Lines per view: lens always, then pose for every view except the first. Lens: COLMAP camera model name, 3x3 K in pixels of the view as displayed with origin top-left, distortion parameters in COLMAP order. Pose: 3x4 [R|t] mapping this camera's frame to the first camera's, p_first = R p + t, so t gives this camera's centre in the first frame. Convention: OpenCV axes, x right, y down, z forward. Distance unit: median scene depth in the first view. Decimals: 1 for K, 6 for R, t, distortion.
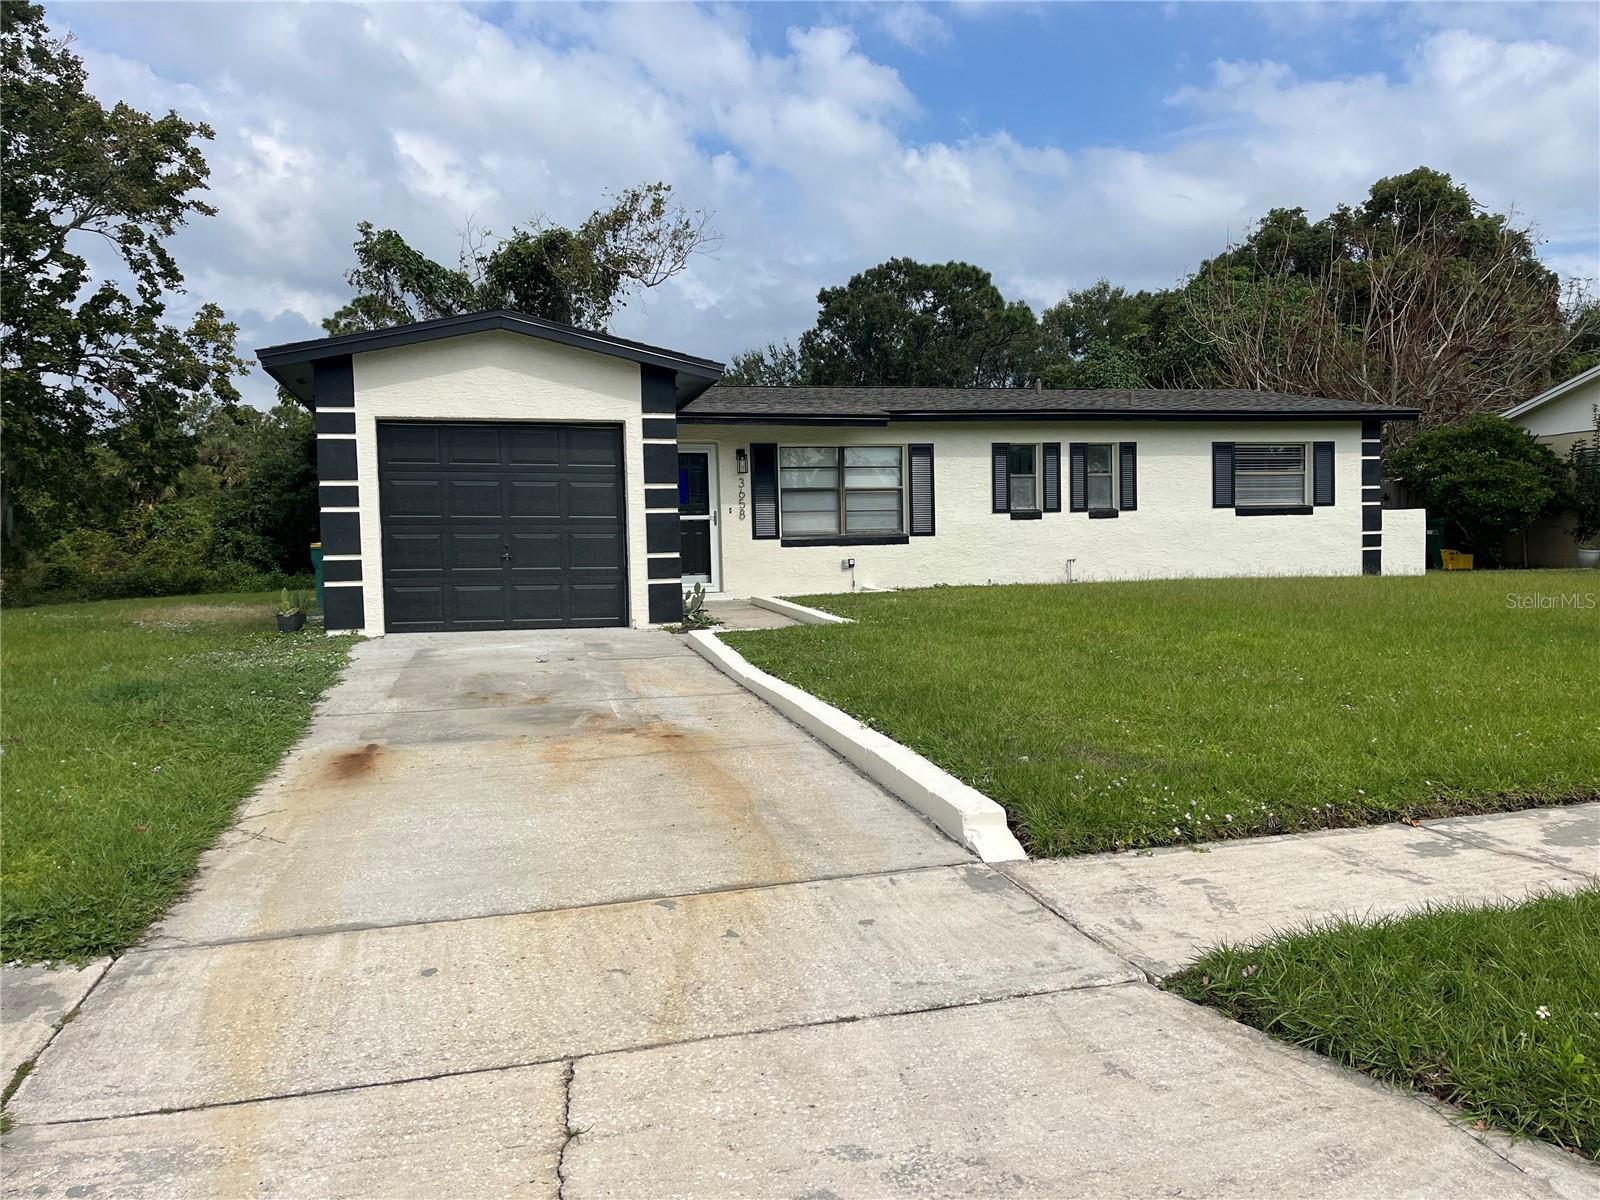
lens RADIAL K [[1207.0, 0, 789.5], [0, 1207.0, 597.6], [0, 0, 1]] dist [0.028101, -0.026502]
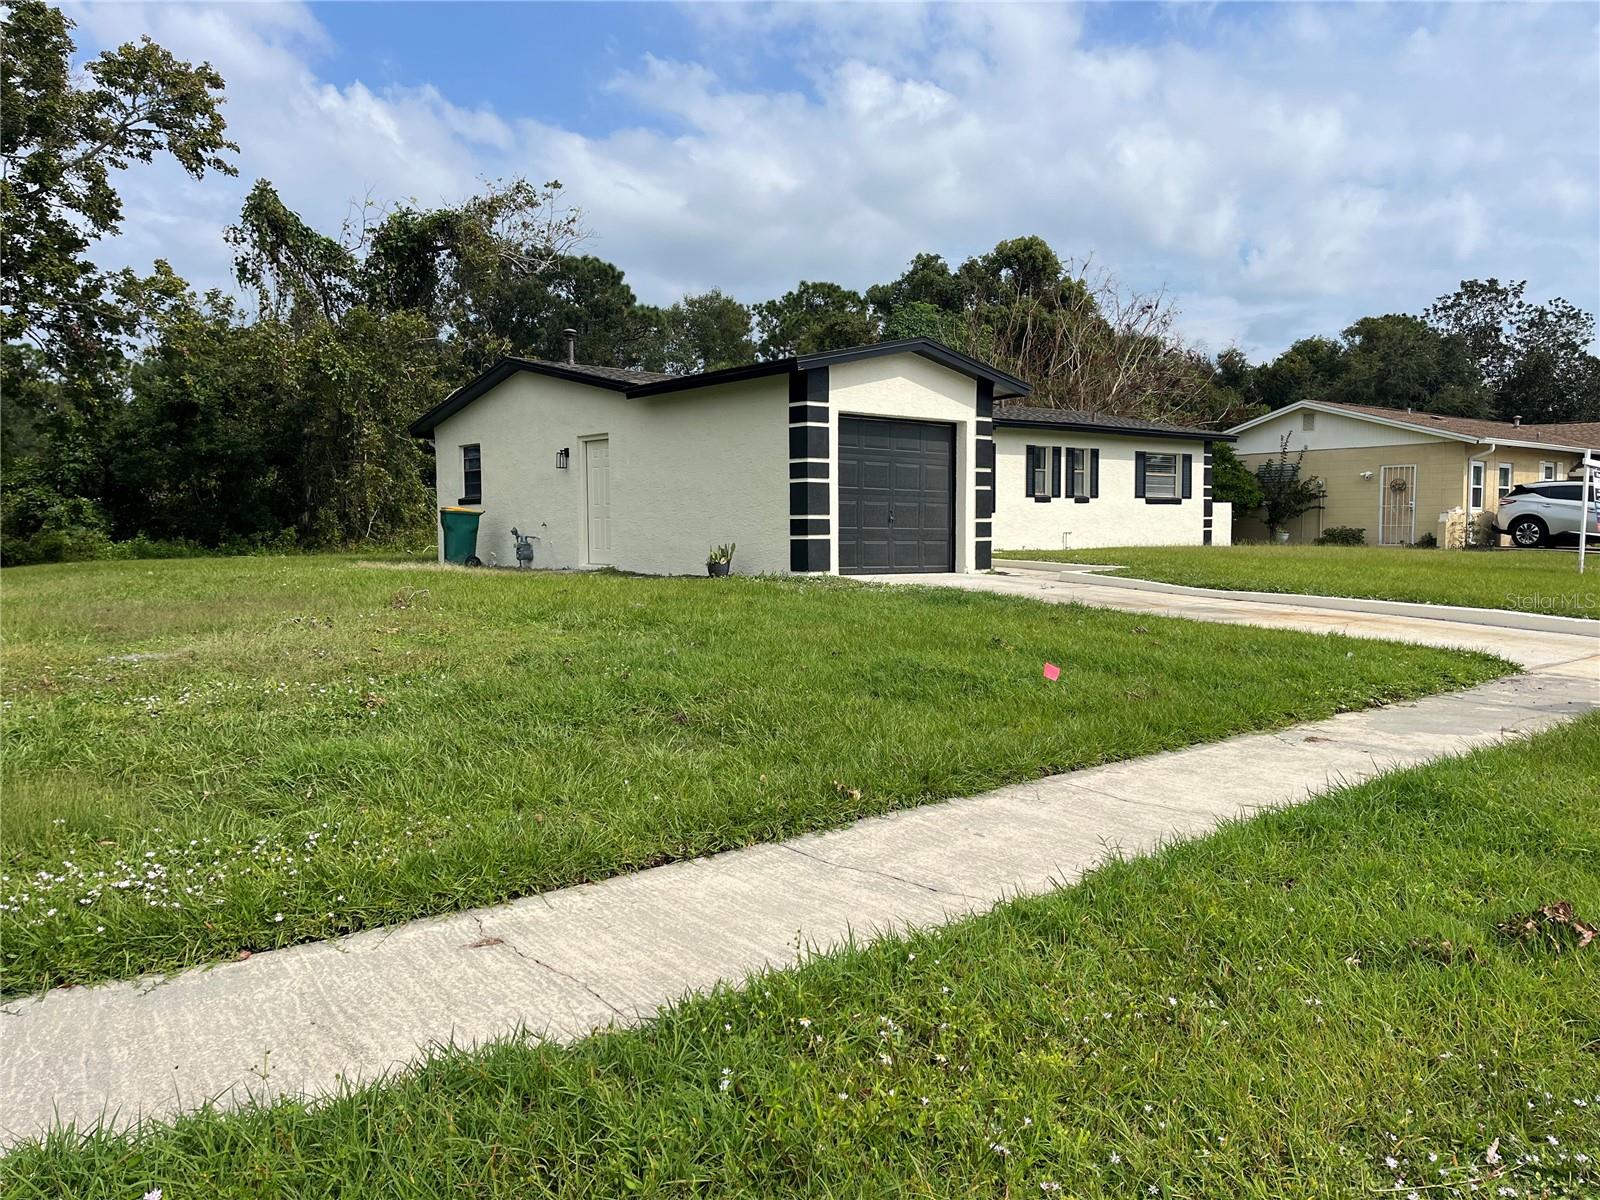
lens RADIAL K [[1207.0, 0, 801.7], [0, 1207.0, 596.3], [0, 0, 1]] dist [0.028101, -0.026502]
pose [[0.901688, -0.007067, 0.432330, -0.627412], [0.002931, 0.999943, 0.010231, 0.025998], [-0.432378, -0.007957, 0.901657, -0.111596]]
